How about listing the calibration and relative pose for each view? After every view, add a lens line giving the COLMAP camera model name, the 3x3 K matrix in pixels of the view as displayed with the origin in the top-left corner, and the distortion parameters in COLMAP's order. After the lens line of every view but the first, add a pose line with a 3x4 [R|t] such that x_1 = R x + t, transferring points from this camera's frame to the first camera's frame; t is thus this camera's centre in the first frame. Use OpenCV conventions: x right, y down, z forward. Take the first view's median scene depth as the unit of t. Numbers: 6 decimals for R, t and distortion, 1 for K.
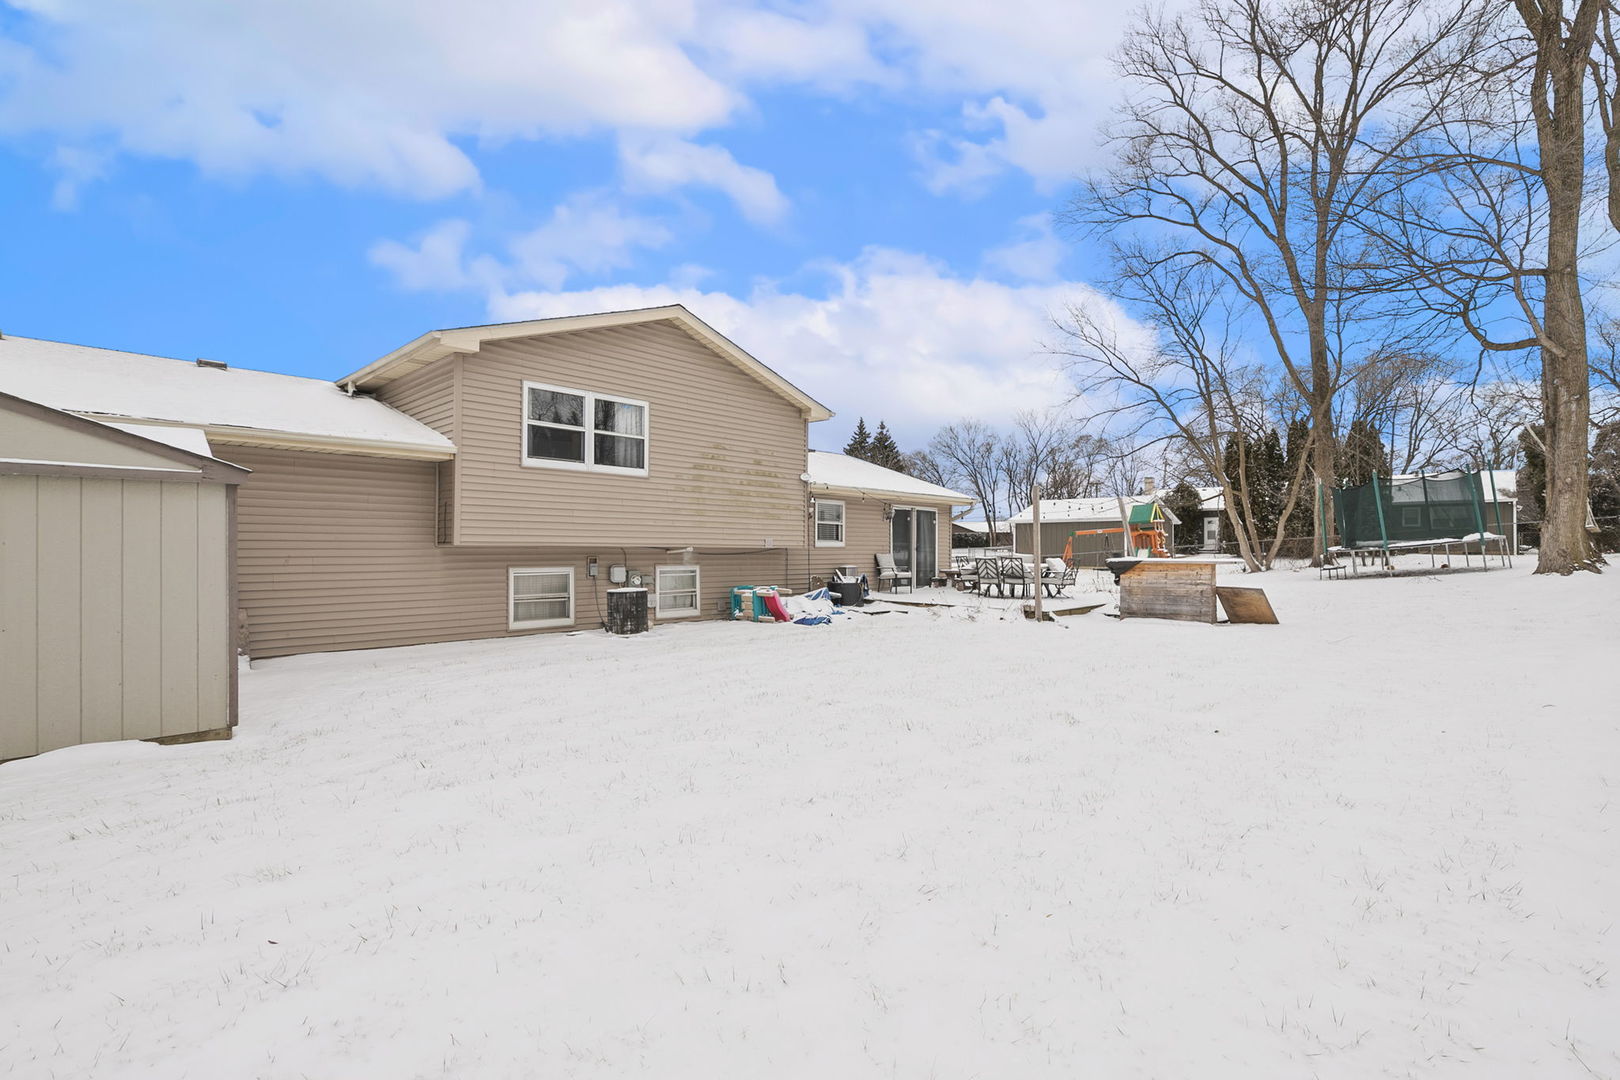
lens RADIAL K [[714.9, 0, 810.0], [0, 714.9, 540.0], [0, 0, 1]] dist [-0.002343, 0.000091]
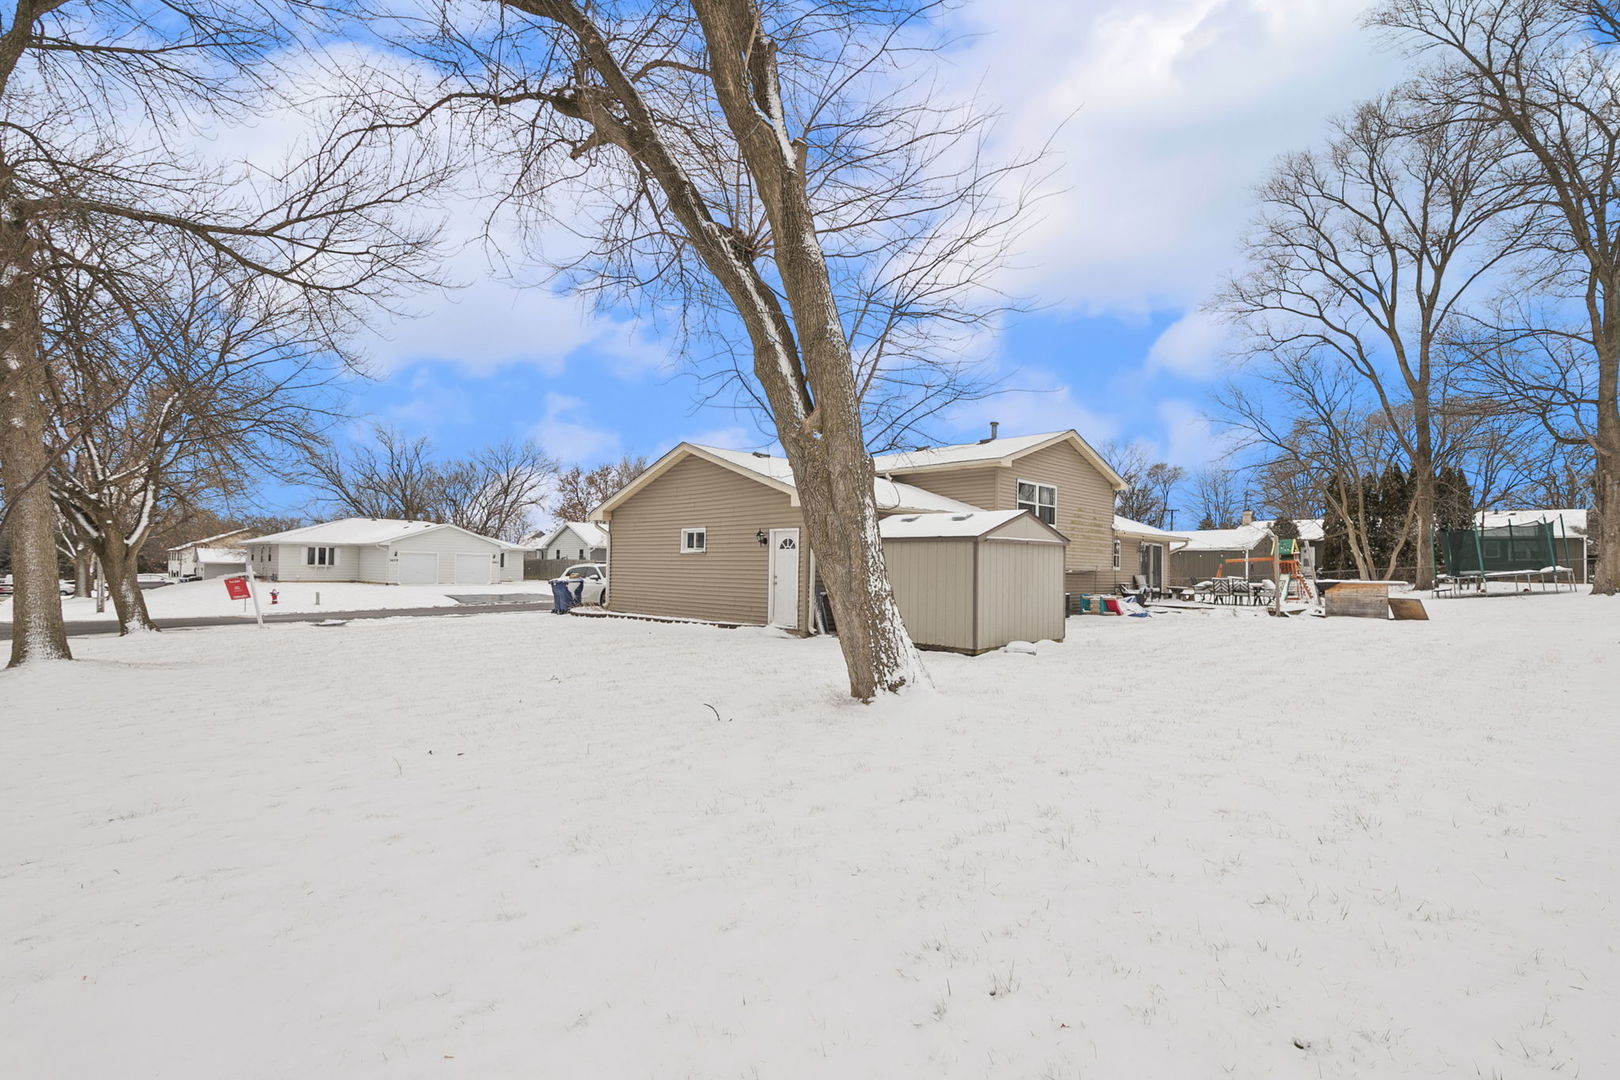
lens RADIAL K [[745.2, 0, 808.7], [0, 745.2, 553.3], [0, 0, 1]] dist [0.001713, -0.000040]
pose [[0.999445, 0.013138, -0.030621, -0.426419], [-0.013392, 0.999877, -0.008111, -0.003809], [0.030510, 0.008516, 0.999498, -0.455172]]
